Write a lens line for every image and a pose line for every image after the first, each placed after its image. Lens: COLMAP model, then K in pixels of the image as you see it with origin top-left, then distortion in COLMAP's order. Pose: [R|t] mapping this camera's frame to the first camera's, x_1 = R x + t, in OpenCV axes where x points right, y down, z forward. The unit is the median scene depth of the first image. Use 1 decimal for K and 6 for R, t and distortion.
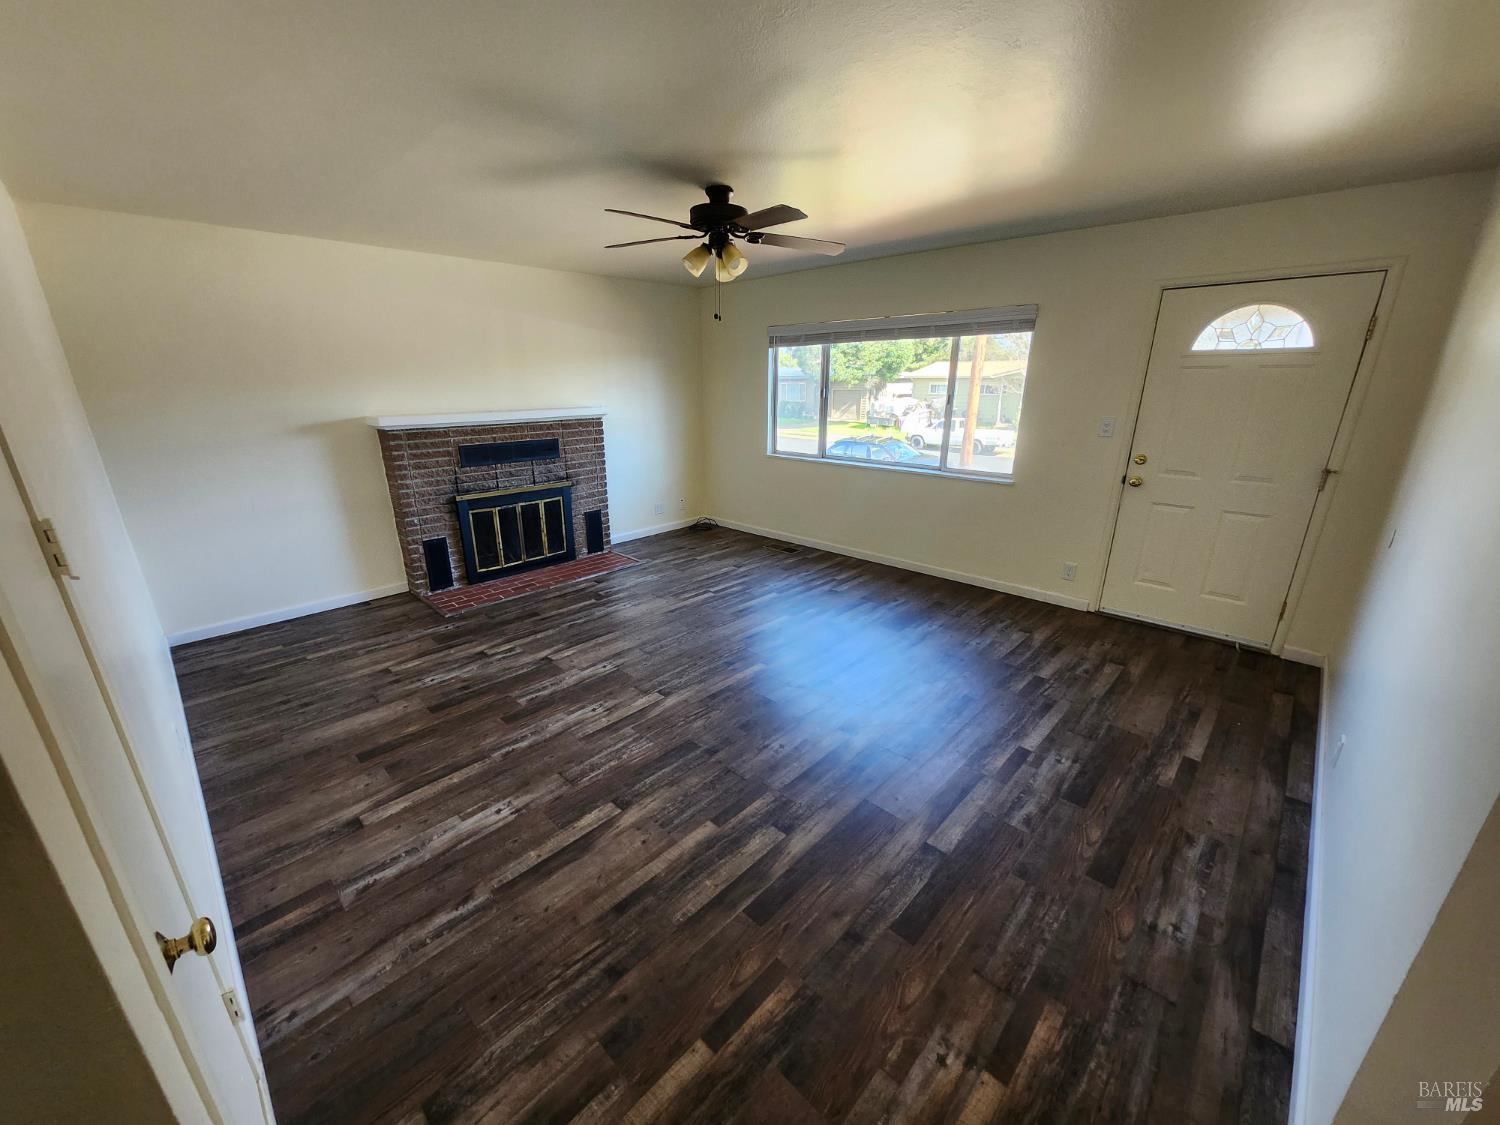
lens RADIAL K [[595.7, 0, 750.4], [0, 595.7, 570.4], [0, 0, 1]] dist [0.002058, -0.000676]
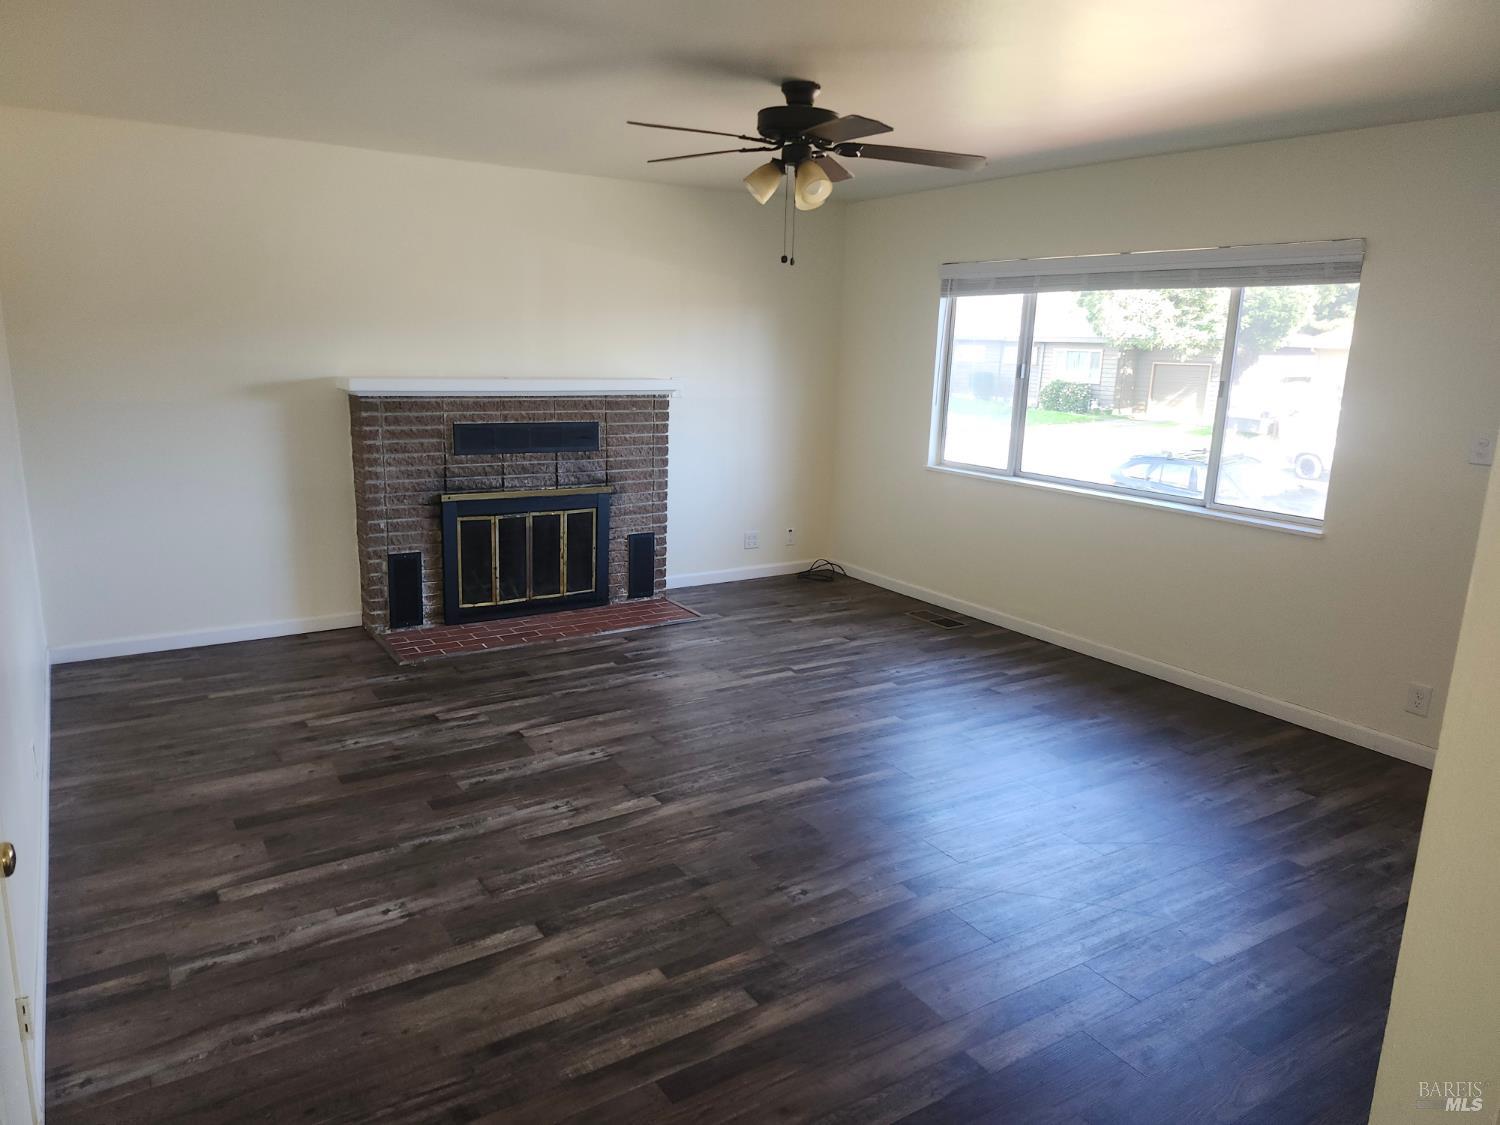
lens RADIAL K [[1055.4, 0, 758.6], [0, 1055.4, 555.3], [0, 0, 1]] dist [0.070922, -0.056936]
pose [[0.973214, 0.078224, -0.216182, 0.184399], [-0.100898, 0.990263, -0.095909, 0.035527], [0.206575, 0.115152, 0.971631, -0.155835]]
